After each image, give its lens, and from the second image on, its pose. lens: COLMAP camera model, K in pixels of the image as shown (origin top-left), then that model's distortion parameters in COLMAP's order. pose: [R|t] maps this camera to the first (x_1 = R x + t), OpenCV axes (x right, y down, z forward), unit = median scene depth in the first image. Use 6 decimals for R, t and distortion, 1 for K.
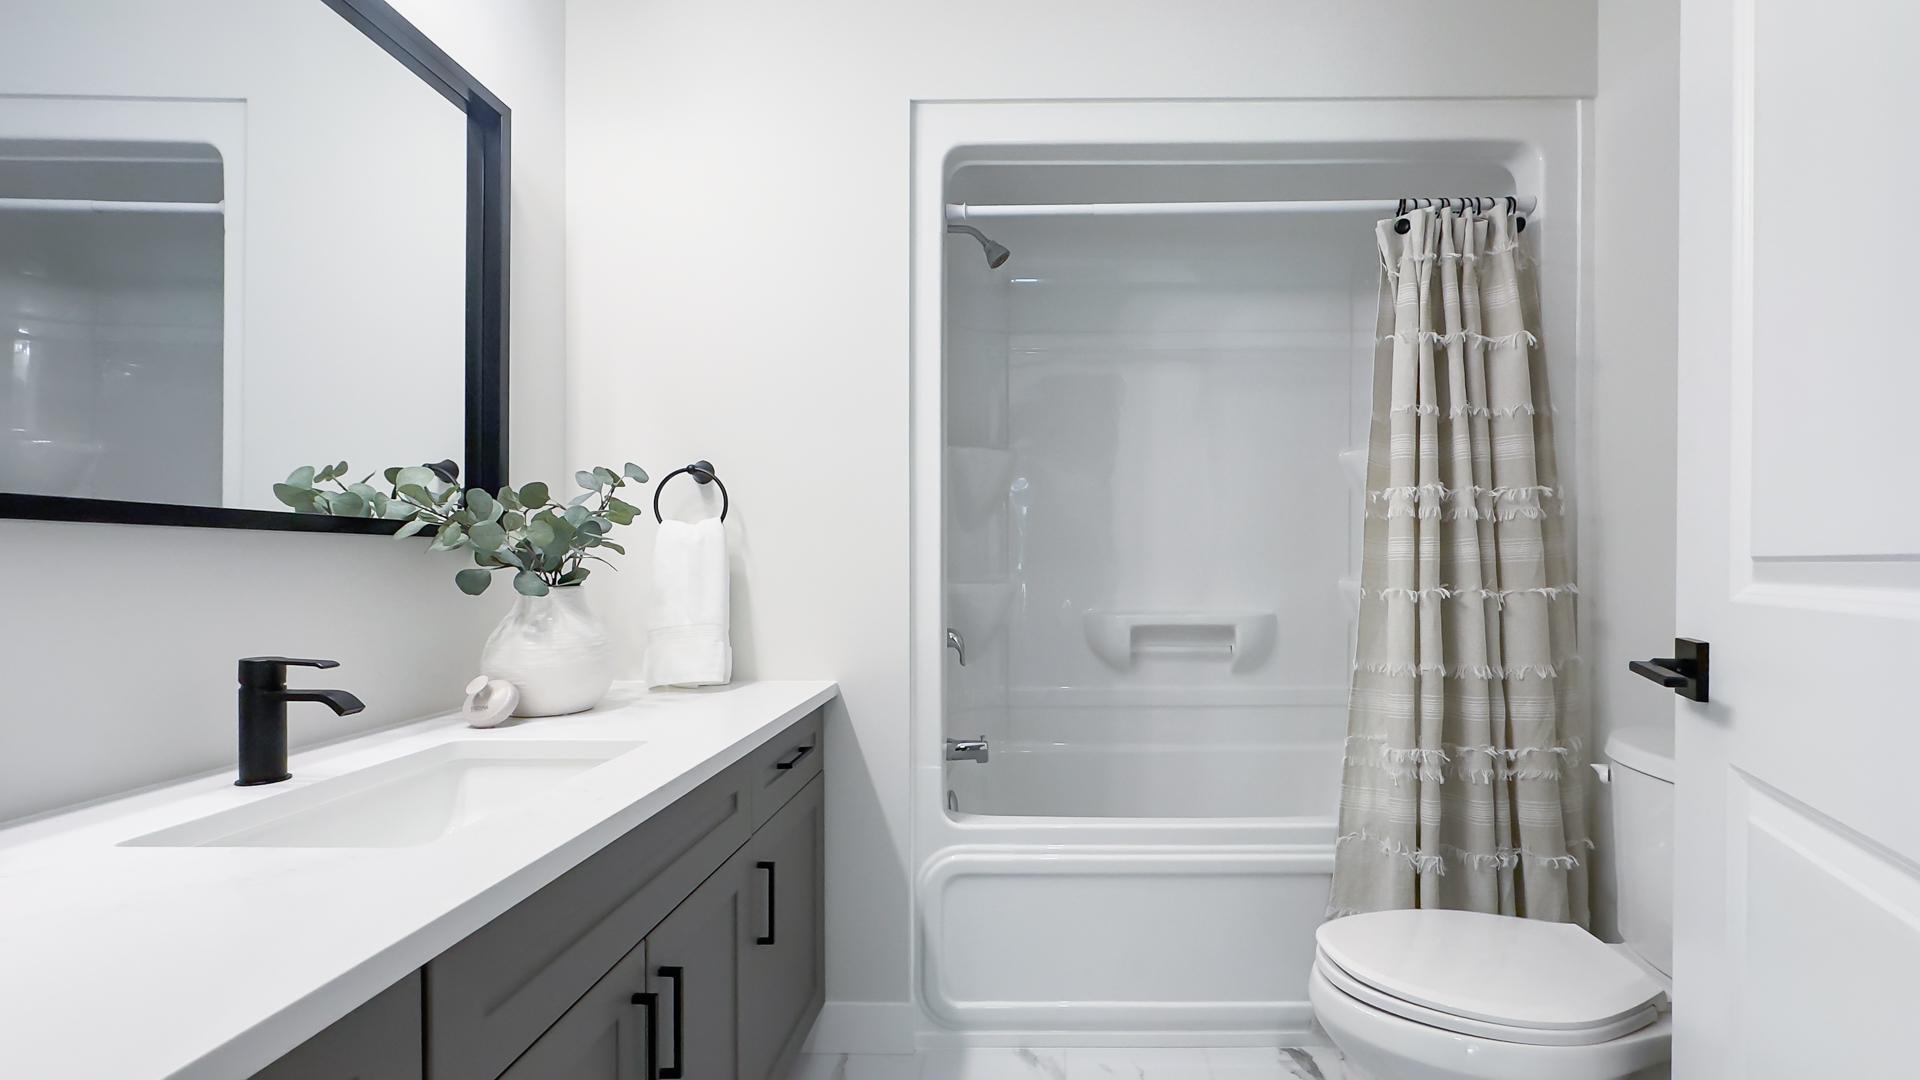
lens RADIAL K [[807.5, 0, 1043.7], [0, 807.5, 568.4], [0, 0, 1]] dist [0.000326, 0.000136]
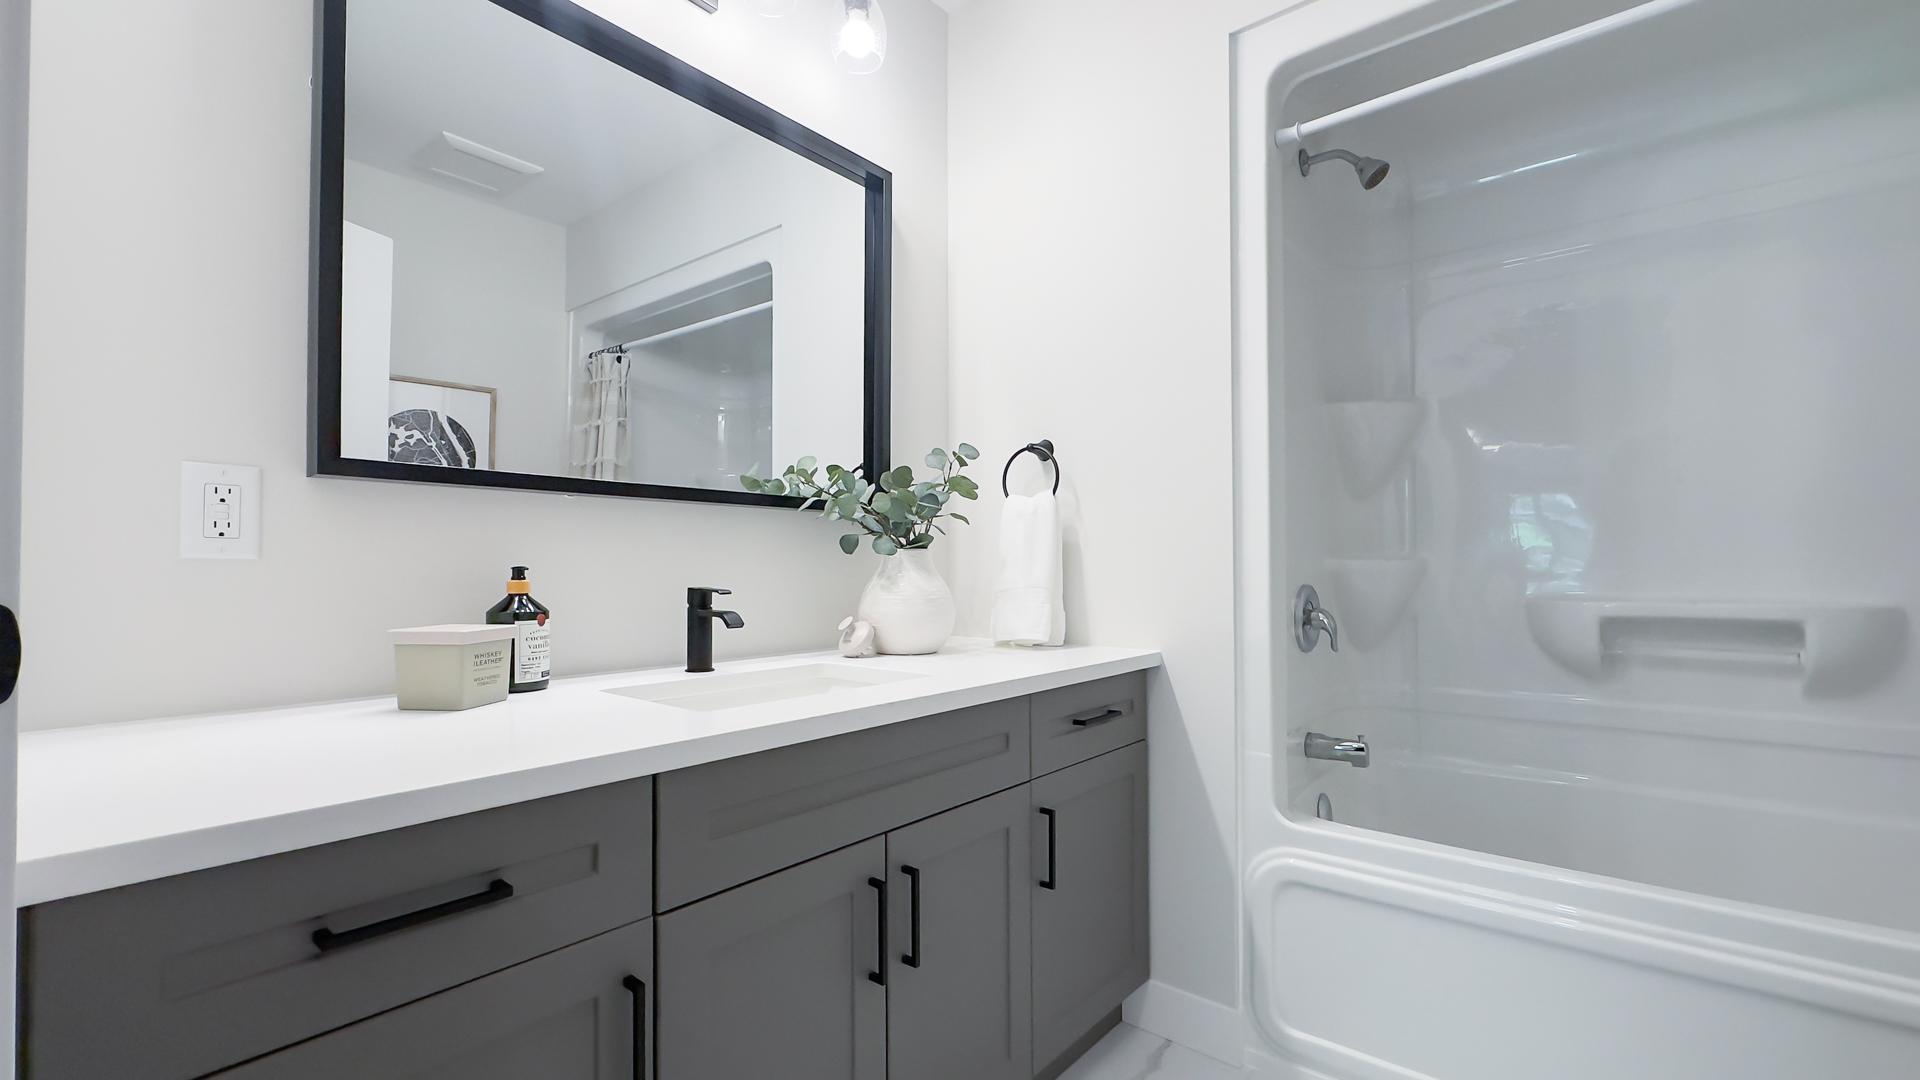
lens RADIAL K [[808.0, 0, 963.7], [0, 808.0, 553.1], [0, 0, 1]] dist [-0.001445, -0.000154]
pose [[0.771338, -0.013171, -0.636289, 0.185973], [-0.002255, 0.999723, -0.023428, 0.045401], [0.636421, 0.019505, 0.771095, 0.093666]]
